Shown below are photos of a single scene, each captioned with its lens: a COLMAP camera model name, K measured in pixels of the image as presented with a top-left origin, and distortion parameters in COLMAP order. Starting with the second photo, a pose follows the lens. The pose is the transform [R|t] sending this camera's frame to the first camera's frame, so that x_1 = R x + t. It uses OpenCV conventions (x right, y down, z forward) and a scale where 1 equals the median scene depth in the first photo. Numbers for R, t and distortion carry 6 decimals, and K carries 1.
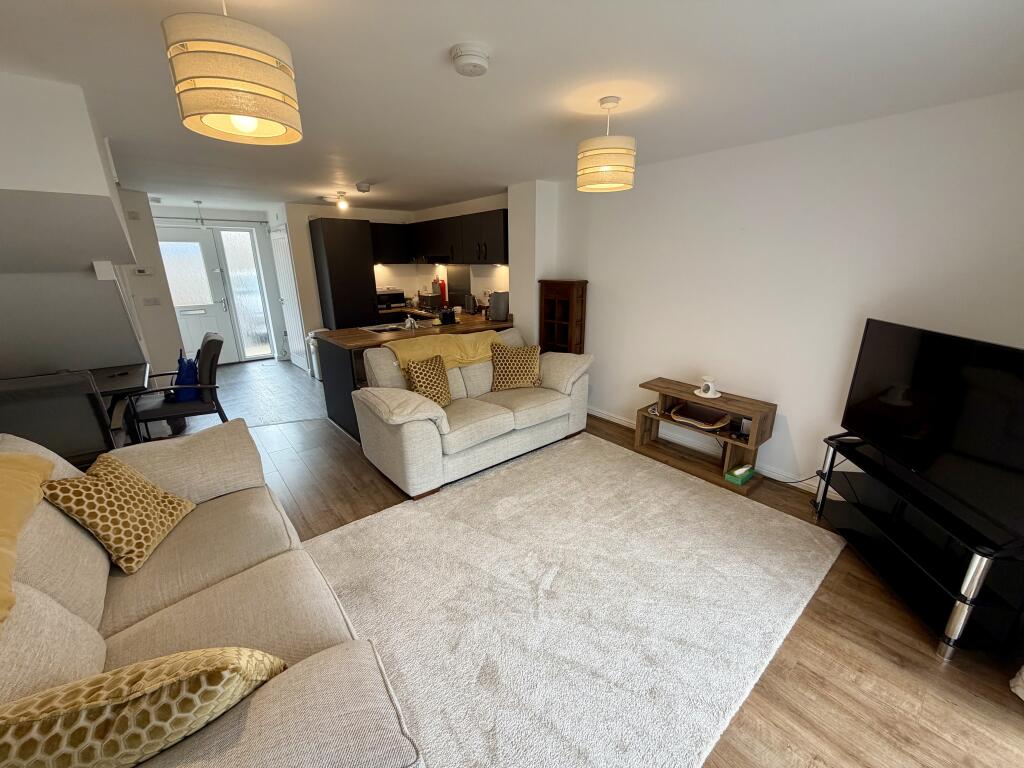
lens RADIAL K [[410.9, 0, 513.7], [0, 410.9, 381.0], [0, 0, 1]] dist [0.001341, 0.000175]
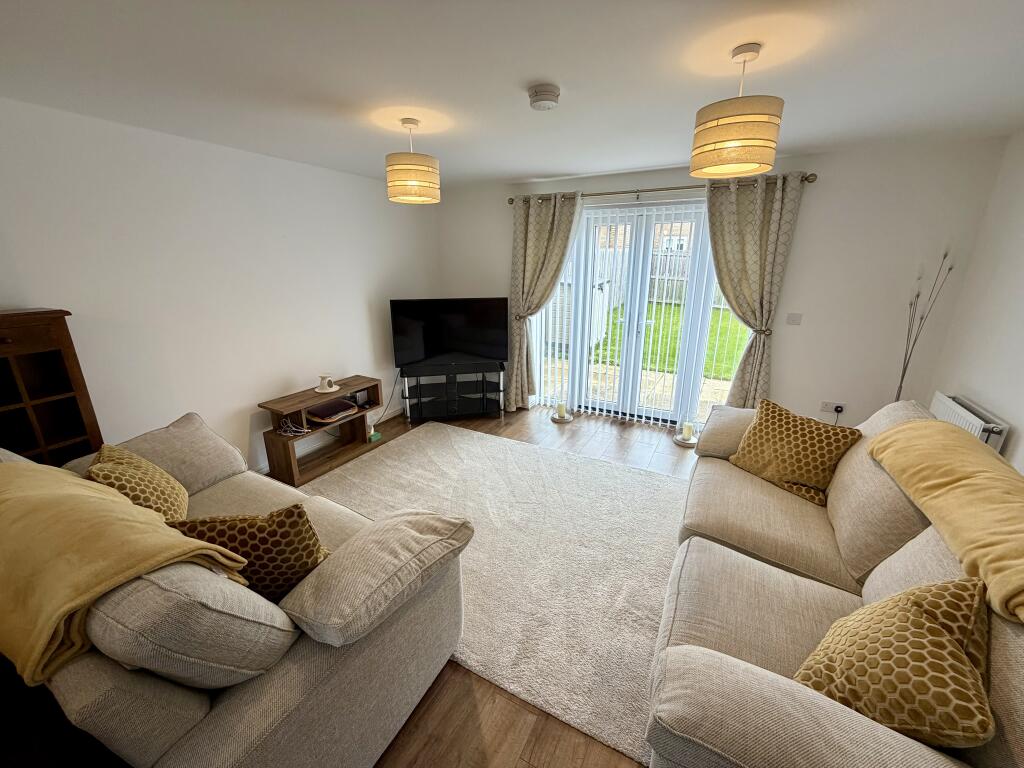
lens RADIAL K [[410.9, 0, 513.7], [0, 410.9, 381.0], [0, 0, 1]] dist [0.001341, 0.000175]
pose [[-0.379233, -0.256683, 0.888986, -0.796156], [0.264468, 0.890606, 0.369970, -0.306954], [-0.886701, 0.375413, -0.269863, 1.004457]]
